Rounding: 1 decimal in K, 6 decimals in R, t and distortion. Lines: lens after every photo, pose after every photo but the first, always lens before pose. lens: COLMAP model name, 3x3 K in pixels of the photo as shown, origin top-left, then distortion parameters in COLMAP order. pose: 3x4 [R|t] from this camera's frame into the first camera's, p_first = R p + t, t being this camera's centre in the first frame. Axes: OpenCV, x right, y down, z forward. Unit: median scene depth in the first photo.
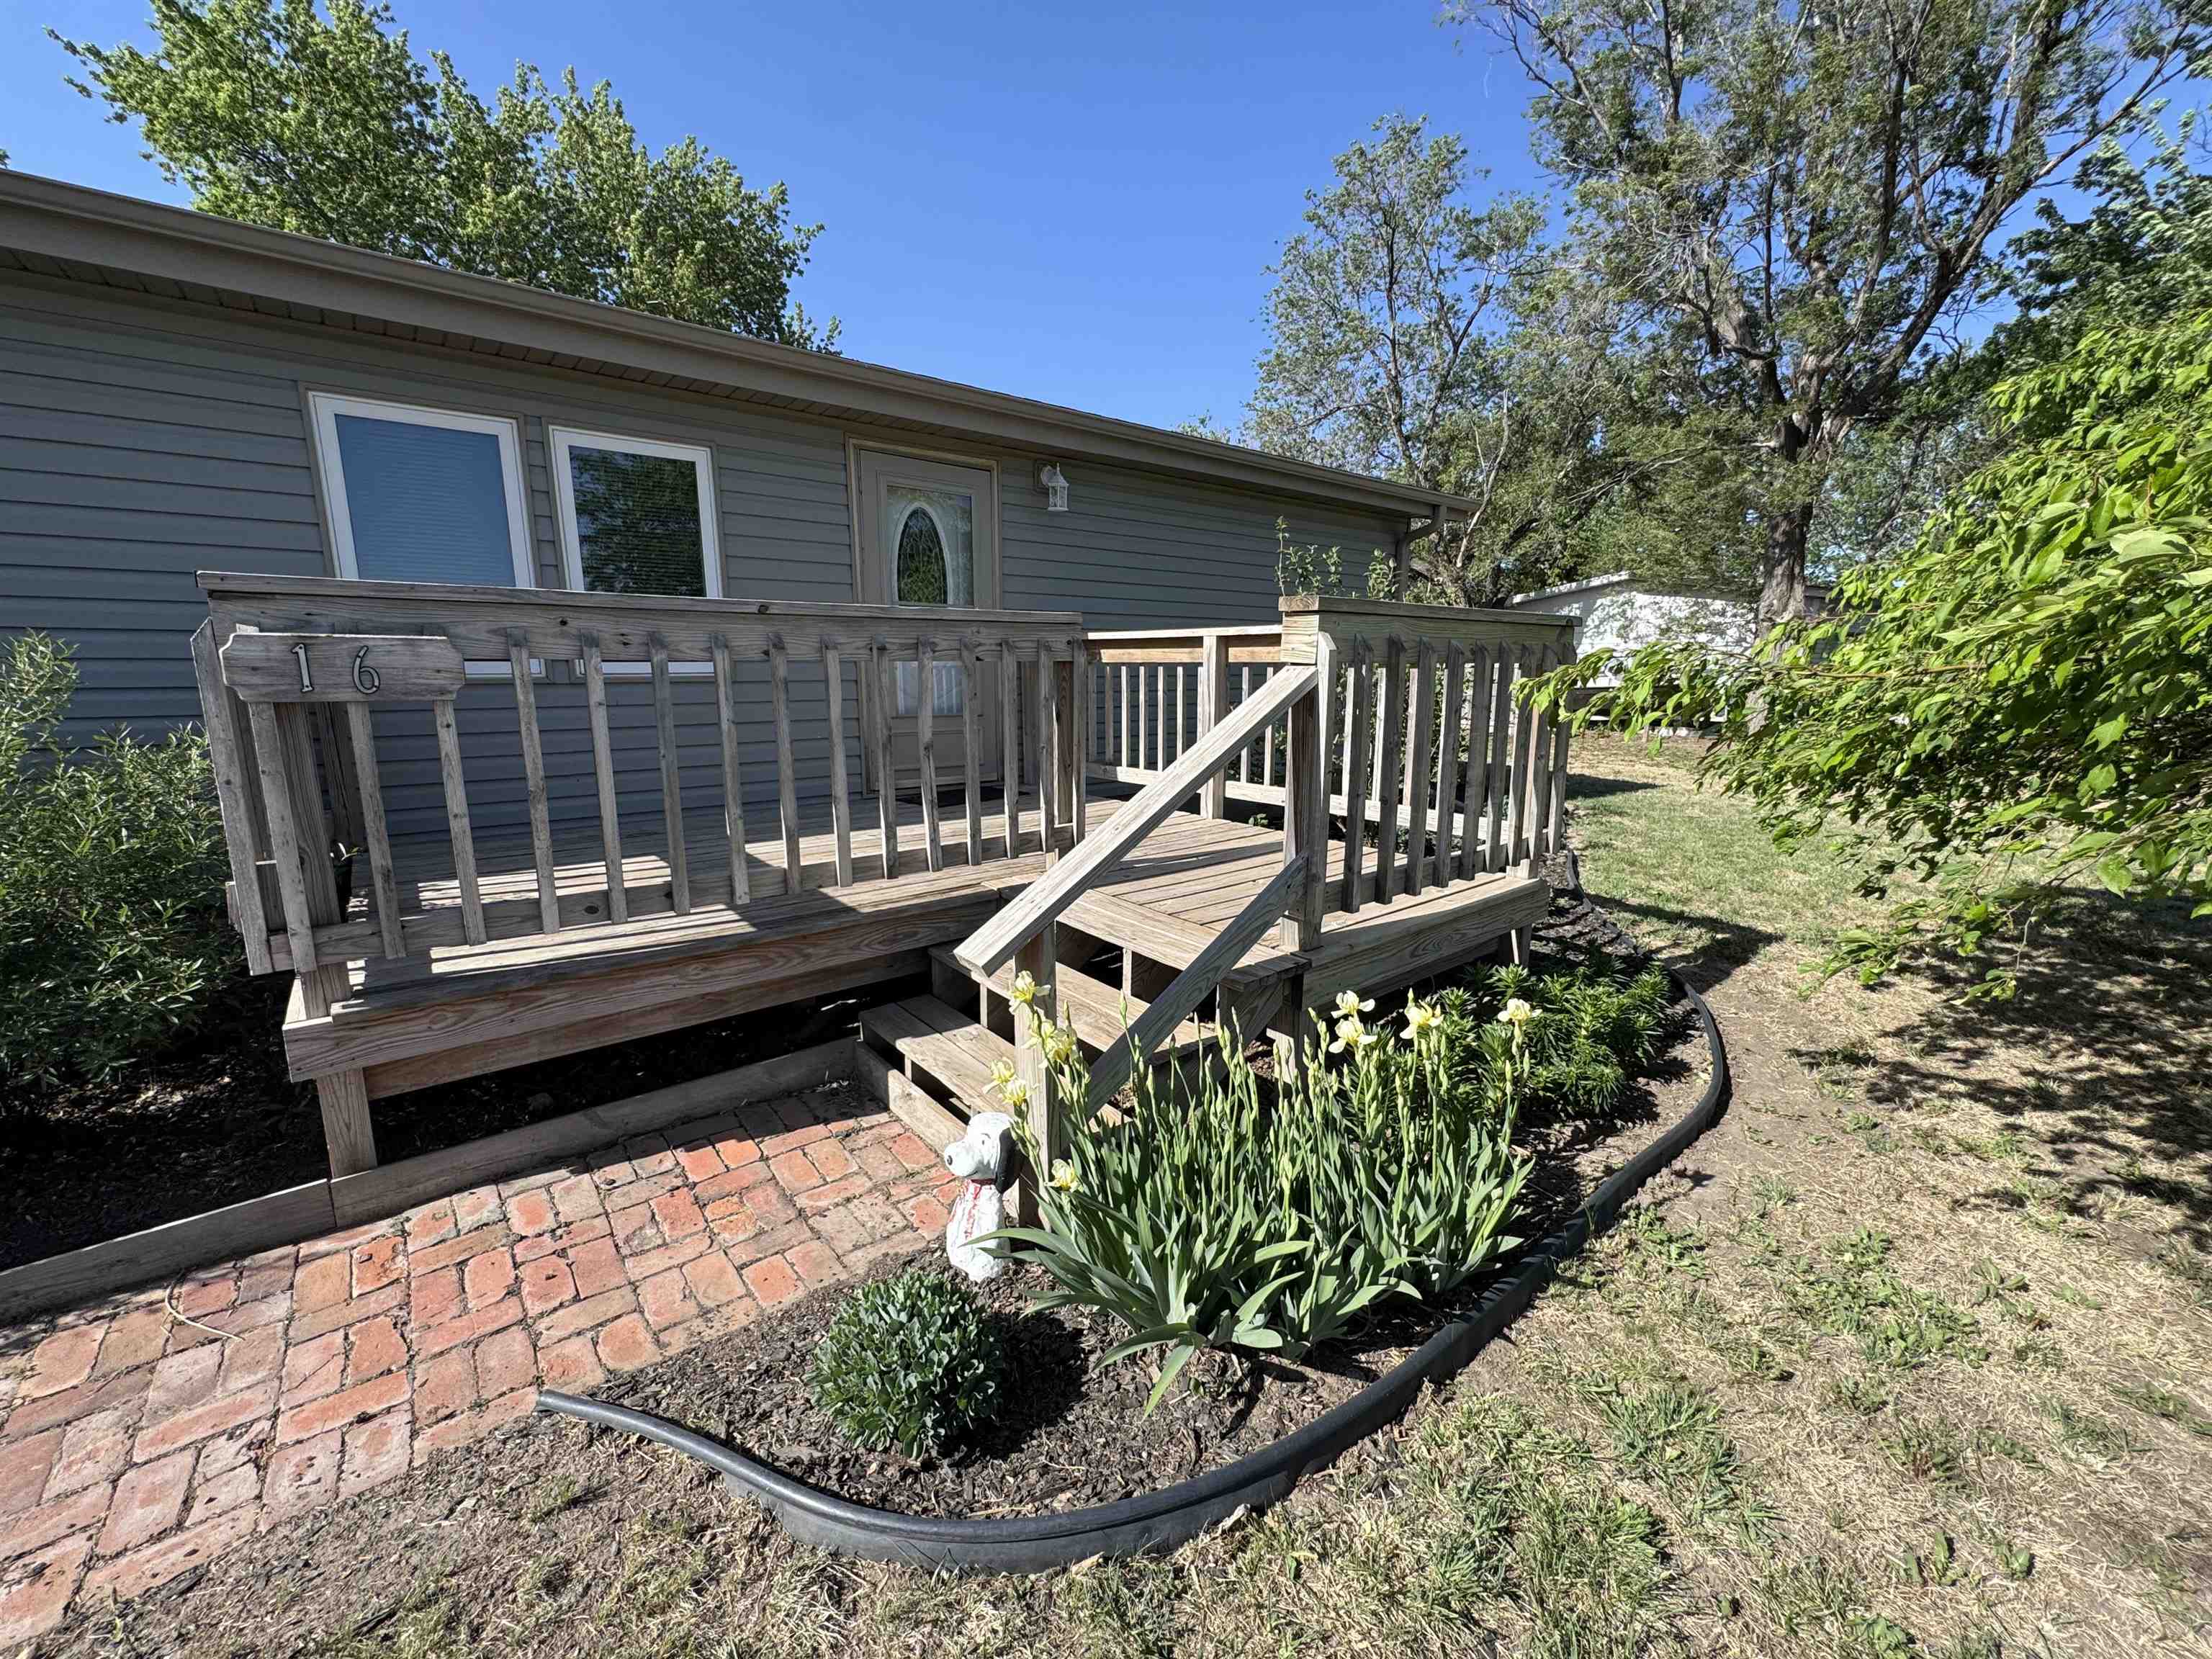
lens RADIAL K [[889.6, 0, 1106.0], [0, 889.6, 829.5], [0, 0, 1]] dist [0.002113, 0.000571]
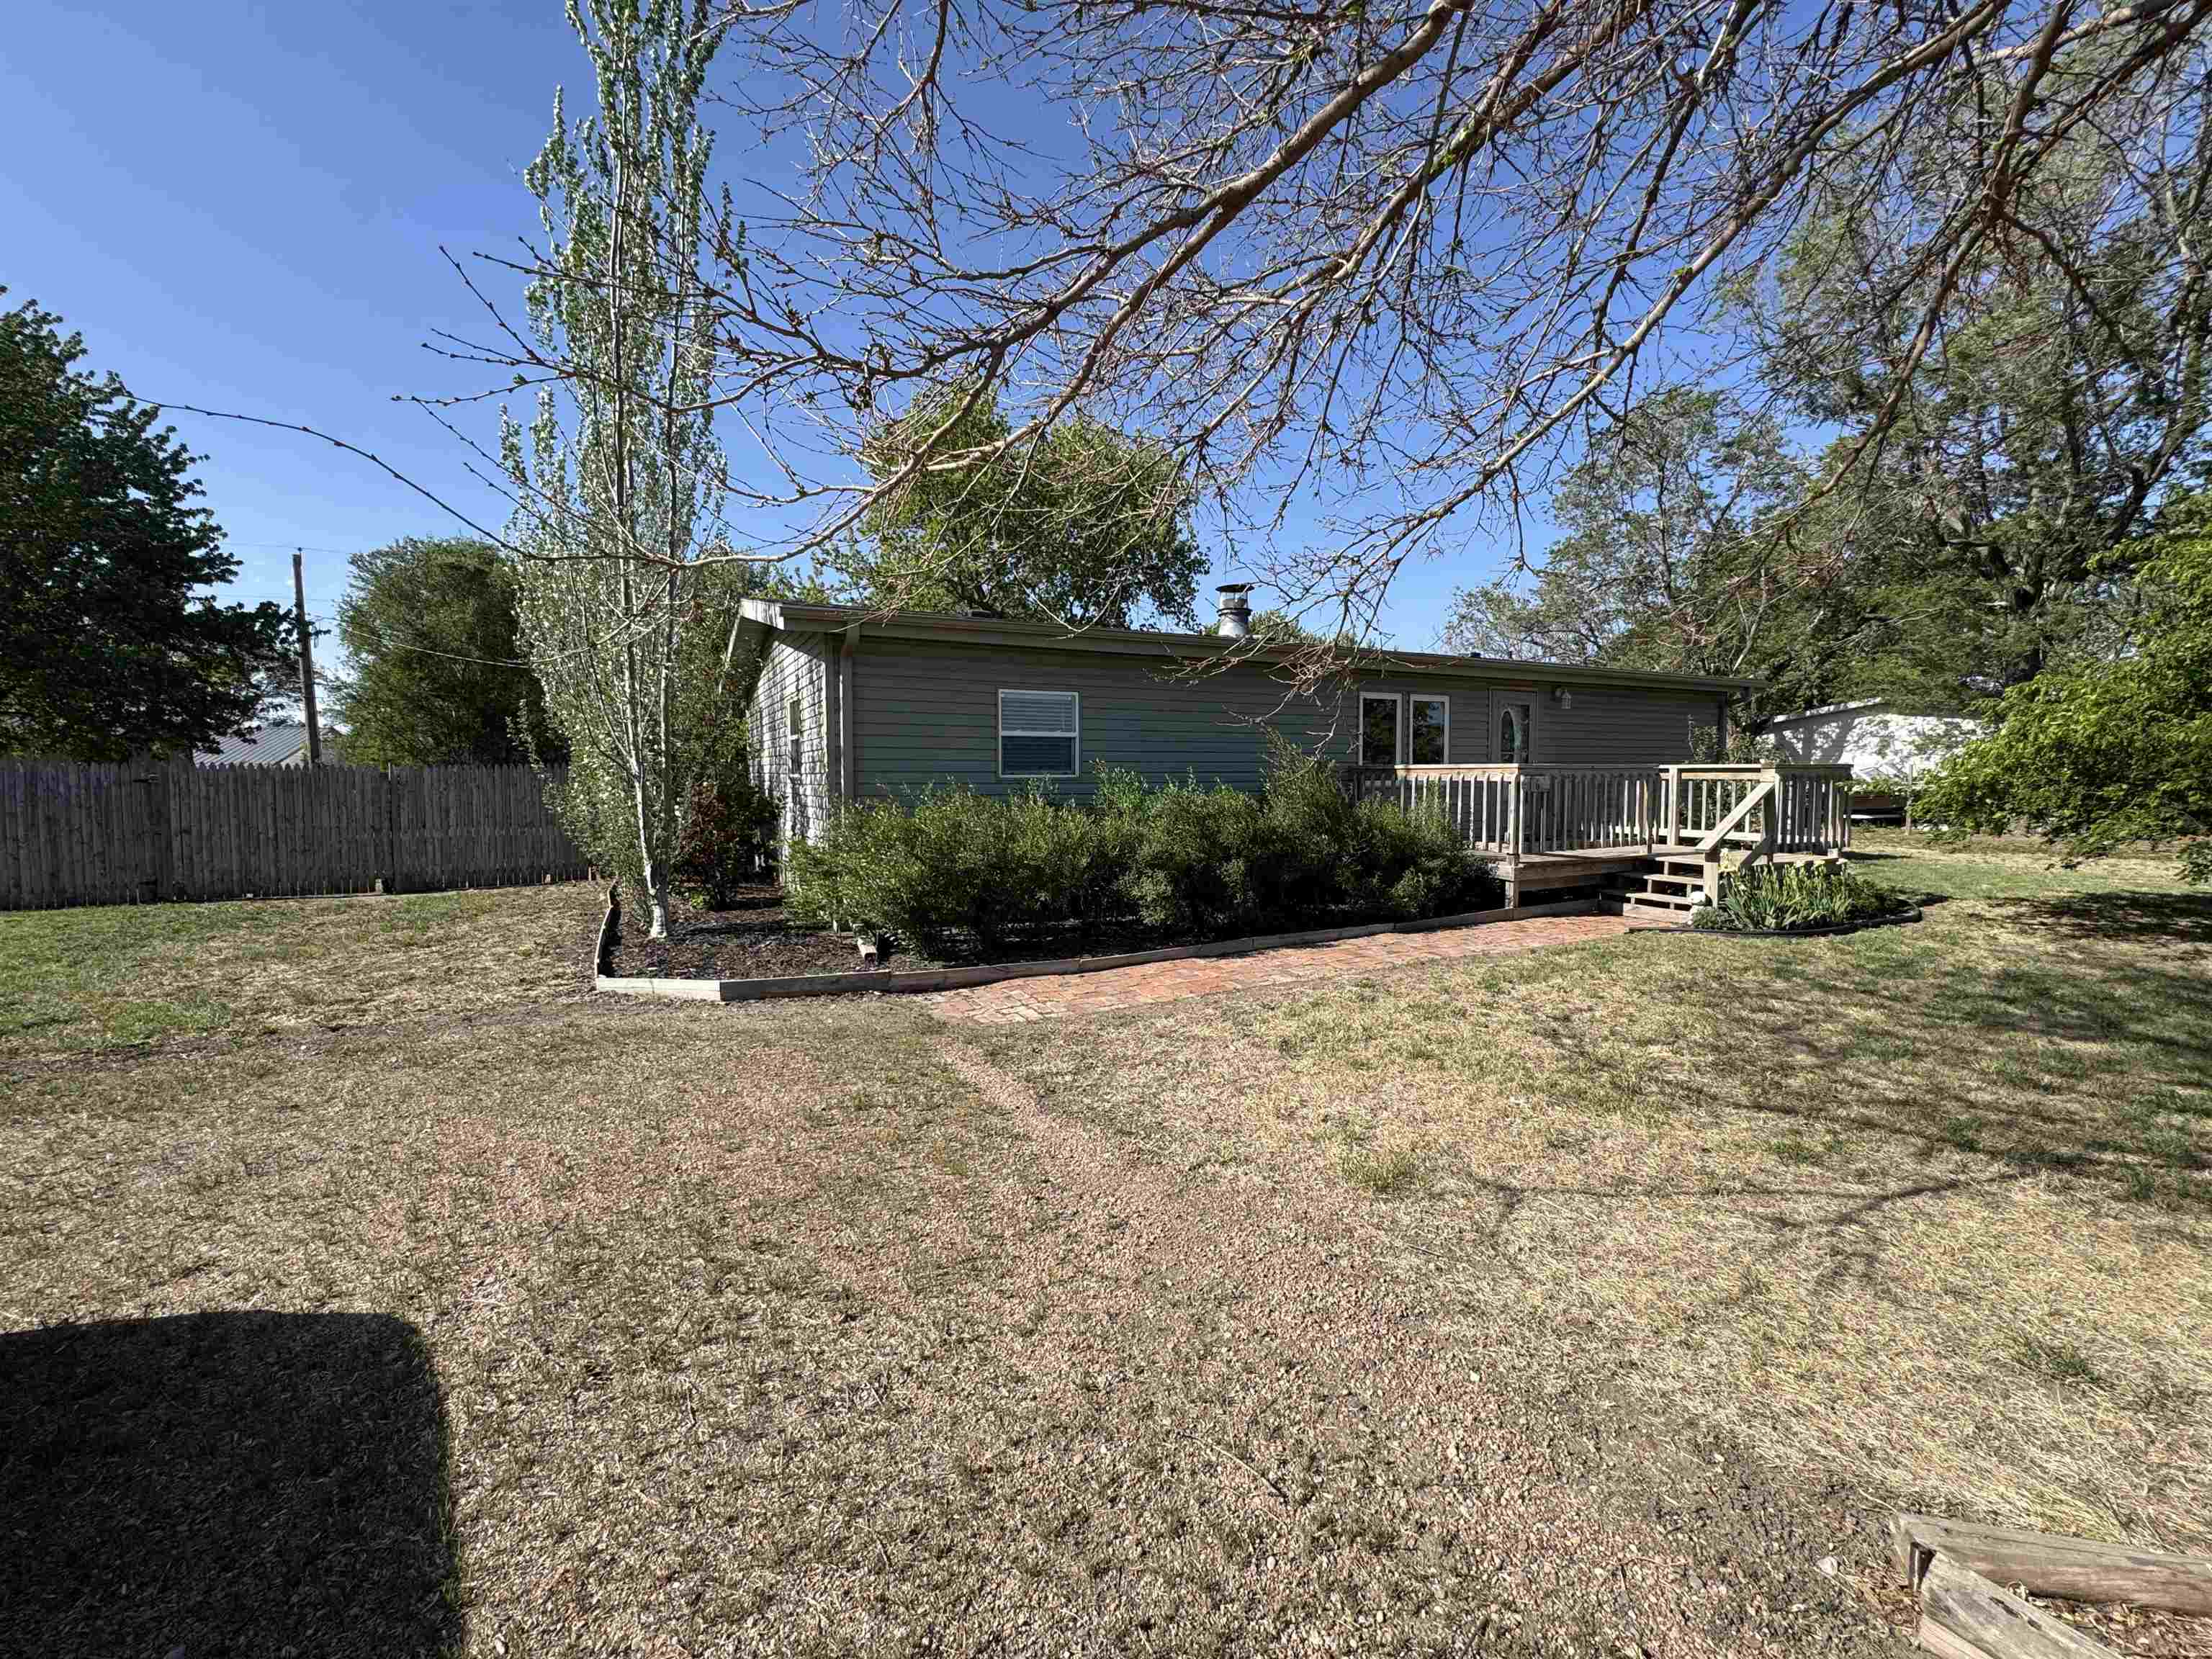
lens RADIAL K [[889.6, 0, 1106.0], [0, 889.6, 829.5], [0, 0, 1]] dist [0.002113, 0.000571]
pose [[0.979745, 0.004043, -0.200211, -0.317499], [-0.027722, 0.992908, -0.115608, 0.093895], [0.198323, 0.118816, 0.972908, -0.569859]]
